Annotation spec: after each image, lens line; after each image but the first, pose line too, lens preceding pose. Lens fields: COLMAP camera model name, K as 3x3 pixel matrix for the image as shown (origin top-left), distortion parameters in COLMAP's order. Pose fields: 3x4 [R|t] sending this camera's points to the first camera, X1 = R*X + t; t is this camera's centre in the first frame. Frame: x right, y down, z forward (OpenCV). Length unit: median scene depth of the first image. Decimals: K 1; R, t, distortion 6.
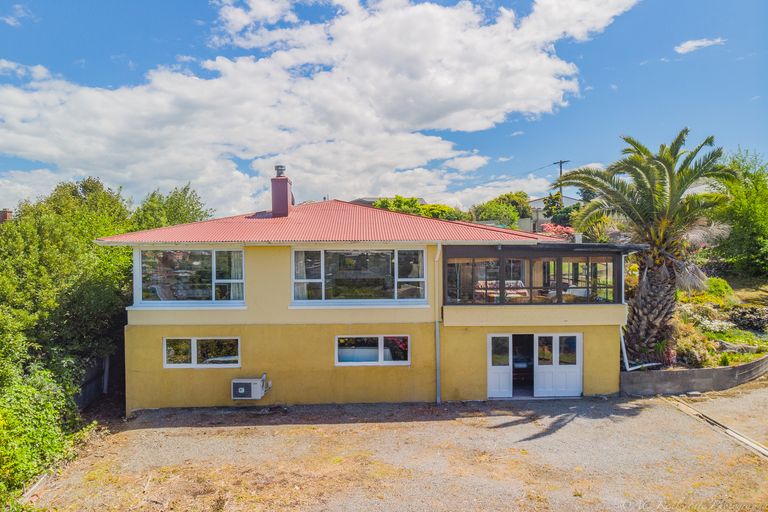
lens RADIAL K [[524.3, 0, 384.0], [0, 524.3, 256.0], [0, 0, 1]] dist [0.026162, -0.003296]
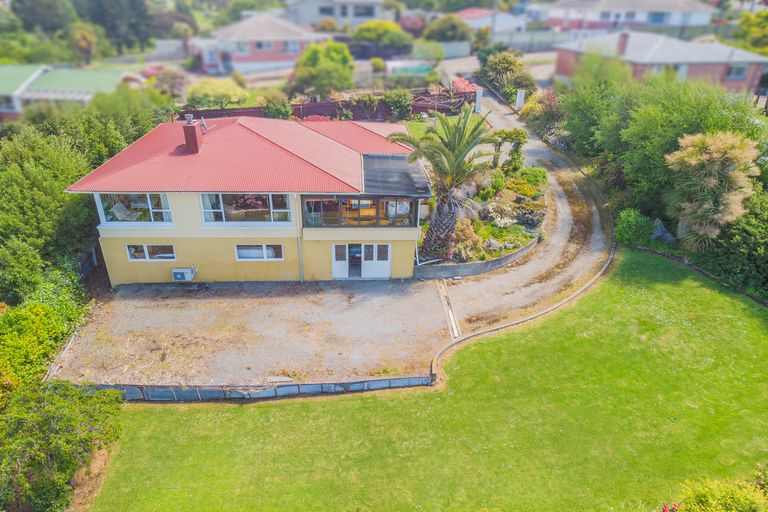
lens RADIAL K [[524.3, 0, 384.0], [0, 524.3, 256.0], [0, 0, 1]] dist [0.026162, -0.003296]
pose [[0.999678, 0.018868, 0.016981, 0.330900], [-0.024527, 0.890363, 0.454589, -0.546080], [-0.006543, -0.454859, 0.890539, -0.431033]]
